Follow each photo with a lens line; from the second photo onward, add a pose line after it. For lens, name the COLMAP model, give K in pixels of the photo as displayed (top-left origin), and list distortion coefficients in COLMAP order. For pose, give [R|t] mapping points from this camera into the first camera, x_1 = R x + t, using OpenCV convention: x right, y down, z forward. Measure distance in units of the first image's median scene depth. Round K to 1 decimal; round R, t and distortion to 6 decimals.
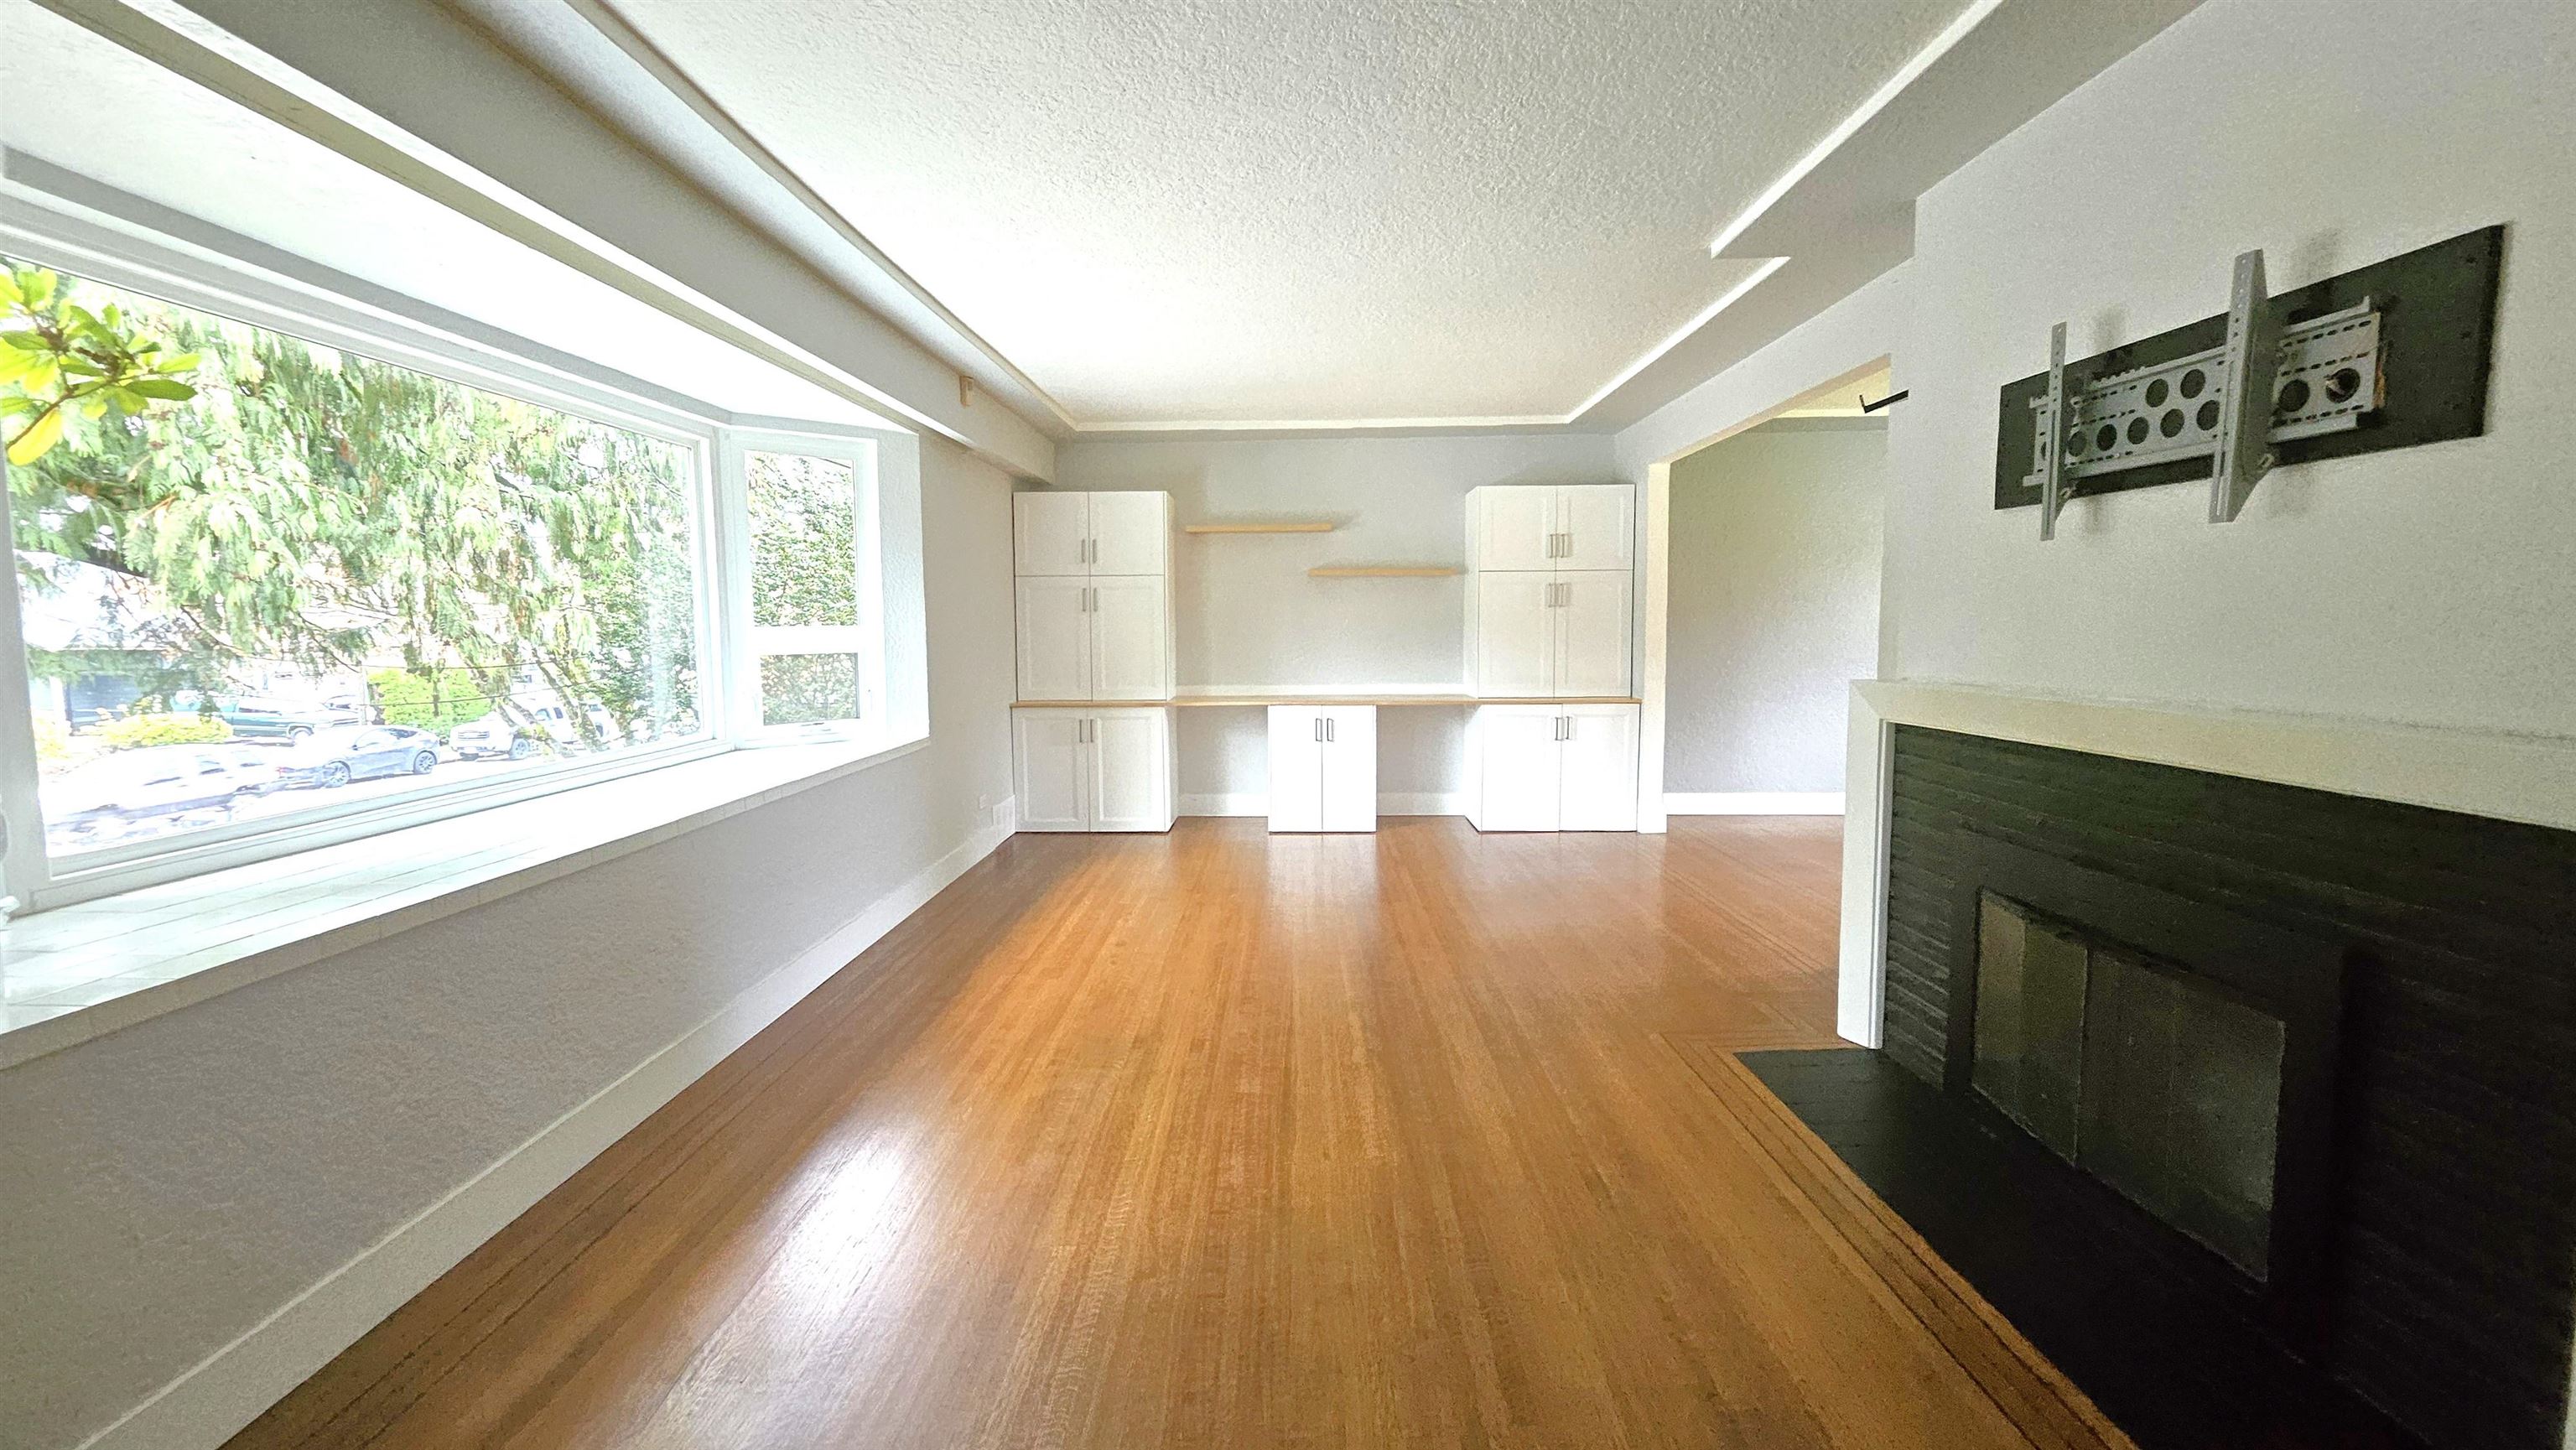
lens RADIAL K [[1018.2, 0, 1257.6], [0, 1018.2, 718.6], [0, 0, 1]] dist [0.009605, -0.002292]
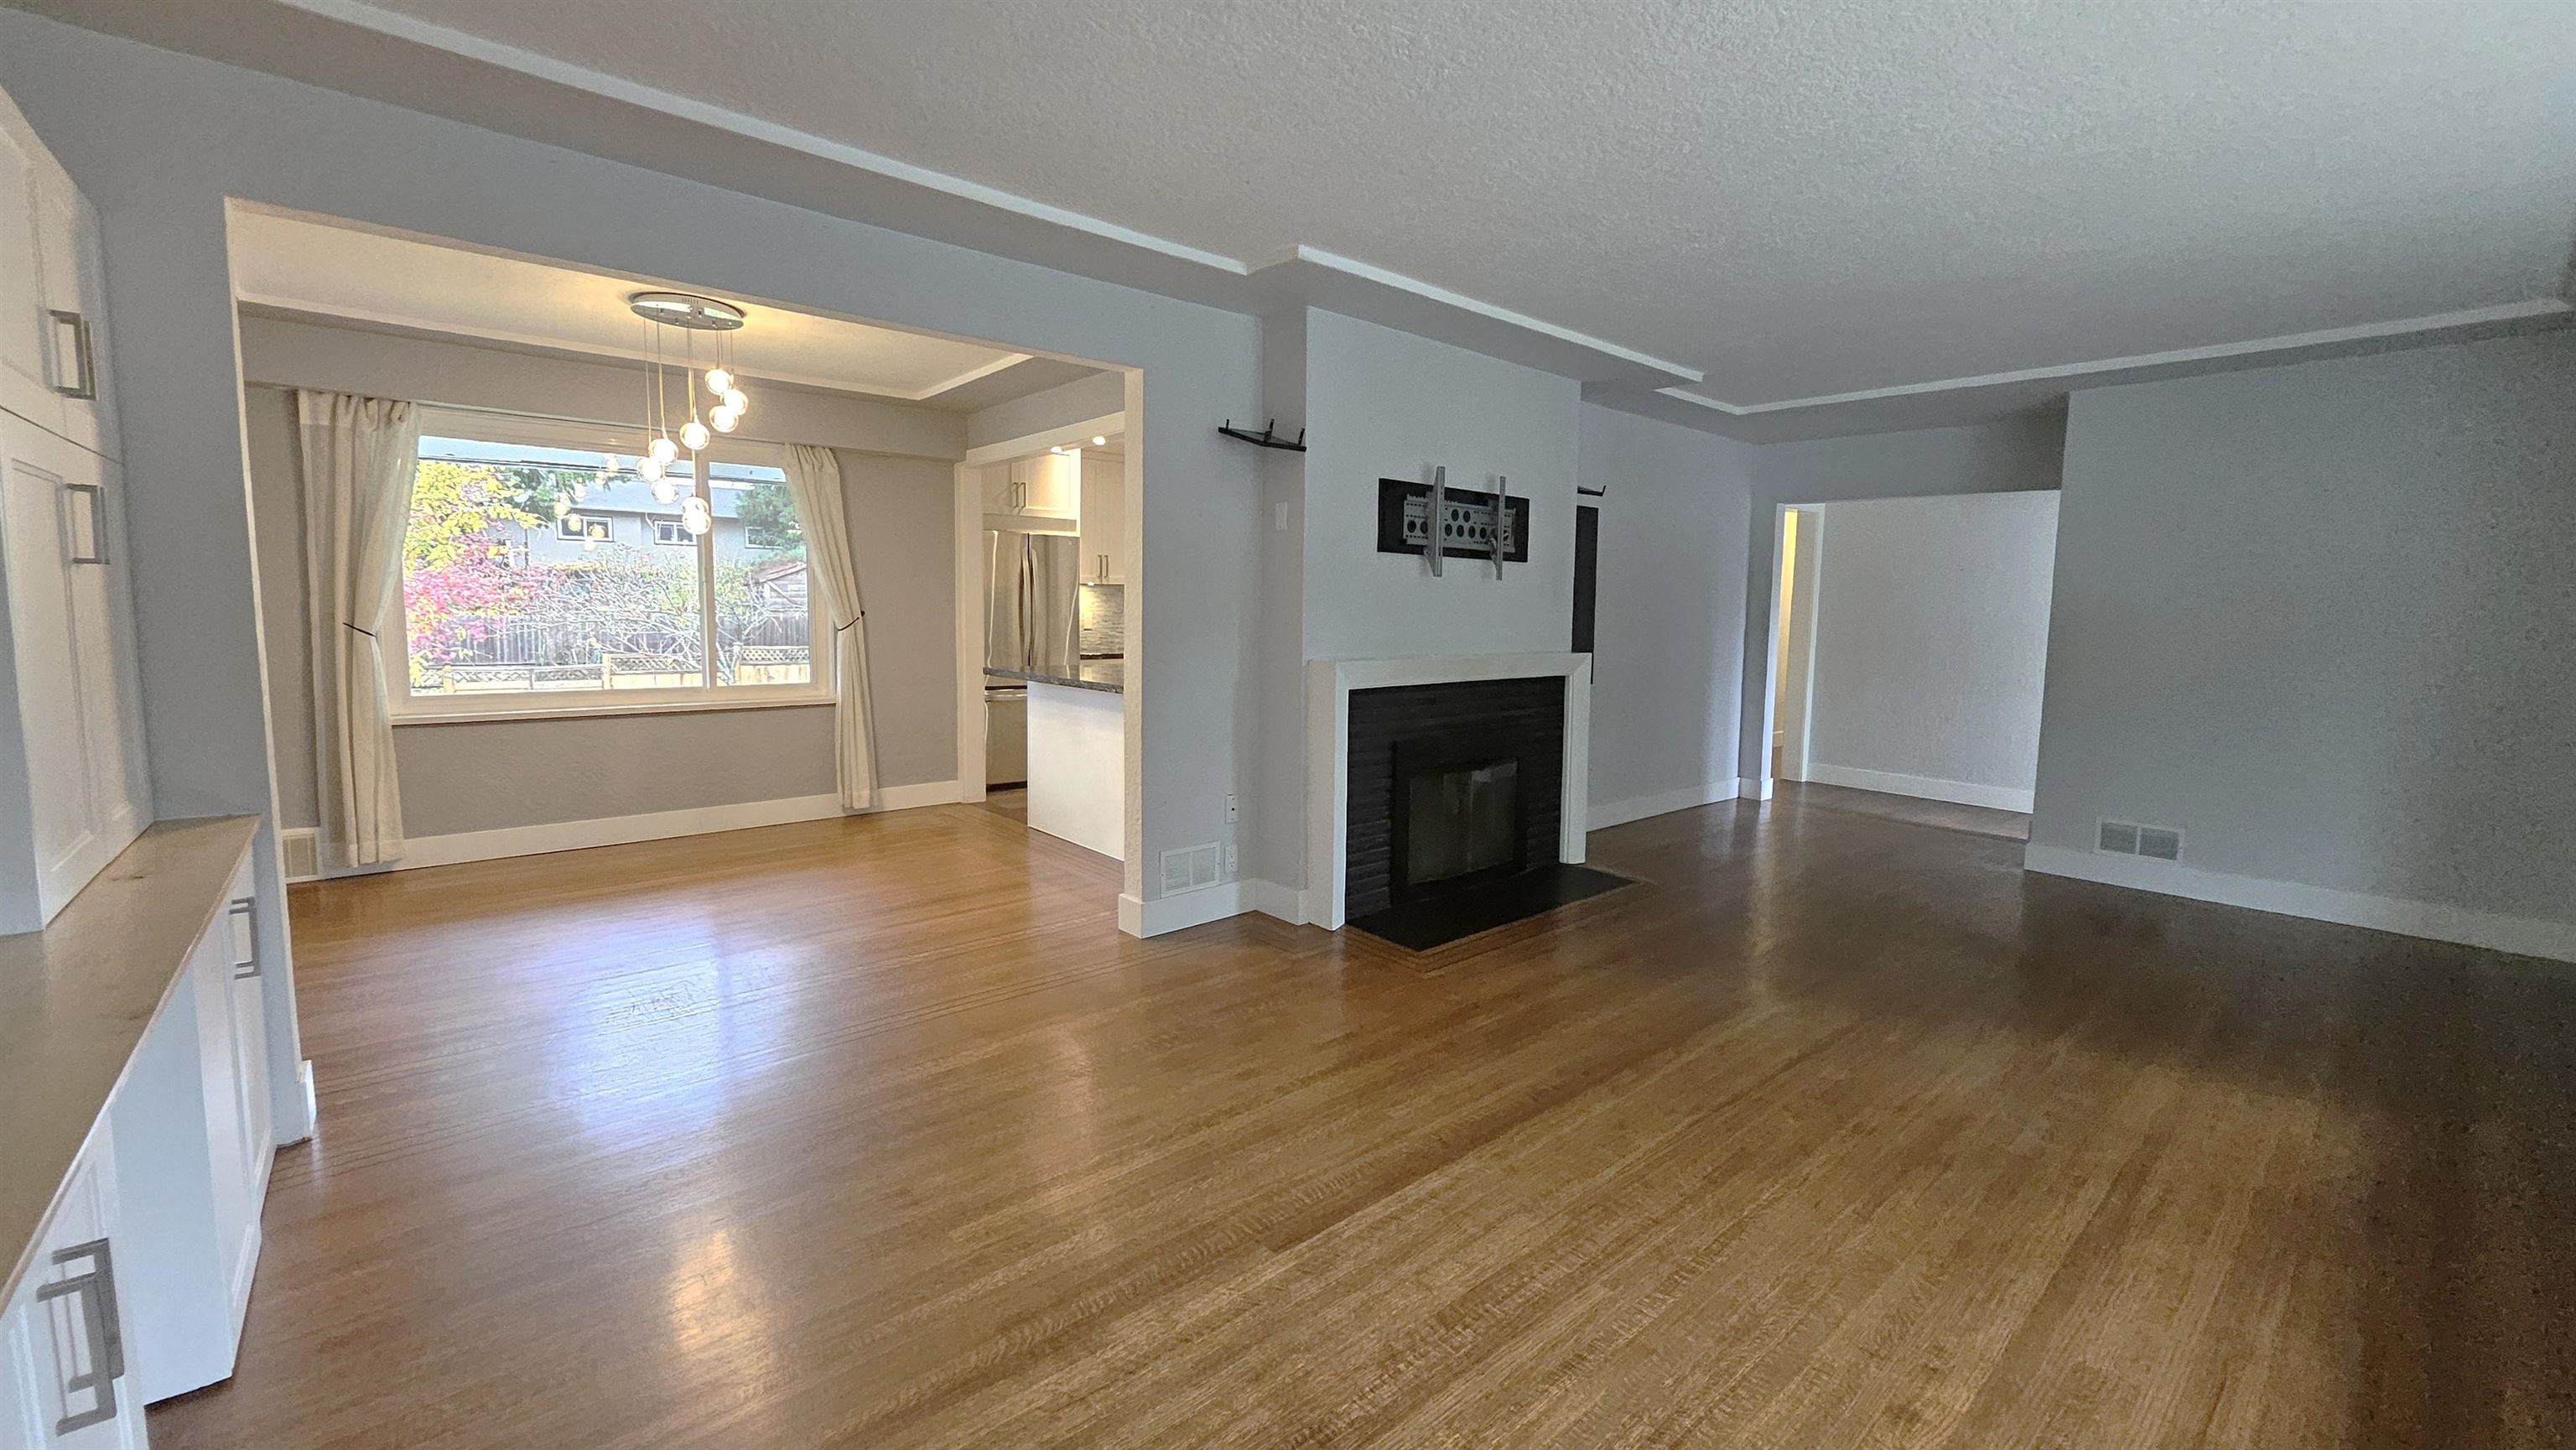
lens RADIAL K [[1018.2, 0, 1262.8], [0, 1018.2, 711.9], [0, 0, 1]] dist [0.009605, -0.002292]
pose [[-0.671129, -0.079764, 0.737037, -0.165631], [0.061335, 0.984812, 0.162429, -0.097109], [-0.738799, 0.154217, -0.656043, 0.960868]]
